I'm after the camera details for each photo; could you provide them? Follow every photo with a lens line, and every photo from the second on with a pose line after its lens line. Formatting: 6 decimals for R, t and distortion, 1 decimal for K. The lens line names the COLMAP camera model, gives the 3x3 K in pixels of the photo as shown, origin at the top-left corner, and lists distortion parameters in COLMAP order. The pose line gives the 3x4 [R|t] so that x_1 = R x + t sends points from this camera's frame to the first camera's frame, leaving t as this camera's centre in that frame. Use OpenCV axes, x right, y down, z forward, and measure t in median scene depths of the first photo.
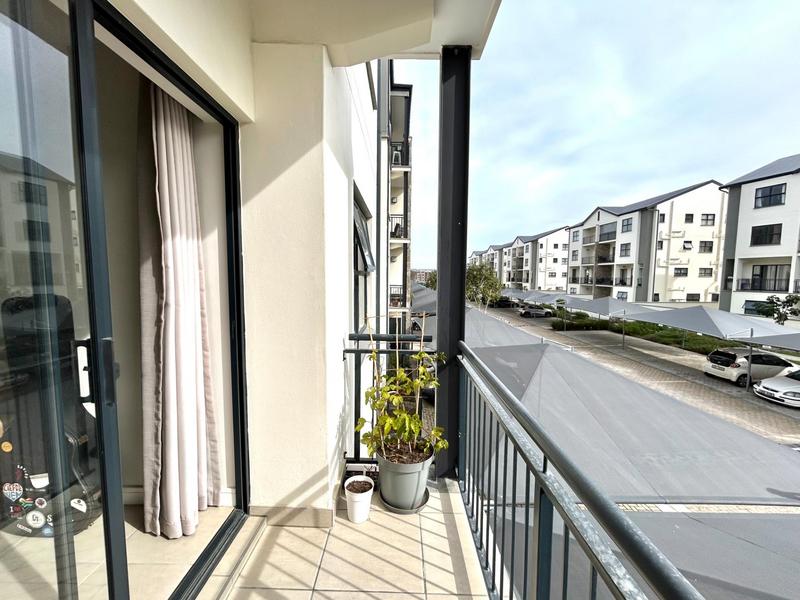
lens RADIAL K [[324.5, 0, 398.5], [0, 324.5, 303.9], [0, 0, 1]] dist [-0.001944, 0.000230]
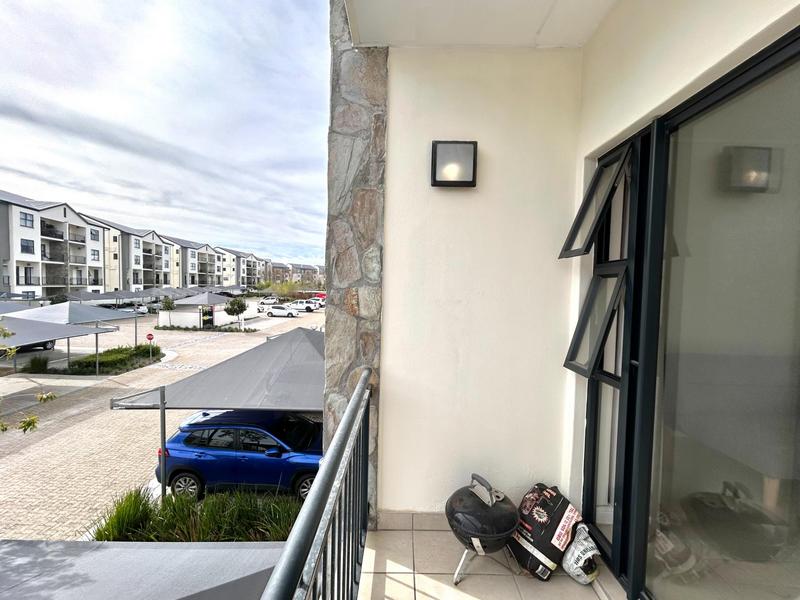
lens RADIAL K [[324.5, 0, 398.0], [0, 324.5, 300.4], [0, 0, 1]] dist [-0.001944, 0.000230]
pose [[-0.999783, -0.020198, -0.005182, -0.162603], [-0.020705, 0.991035, 0.131985, -0.075058], [0.002470, 0.132064, -0.991238, 0.919204]]
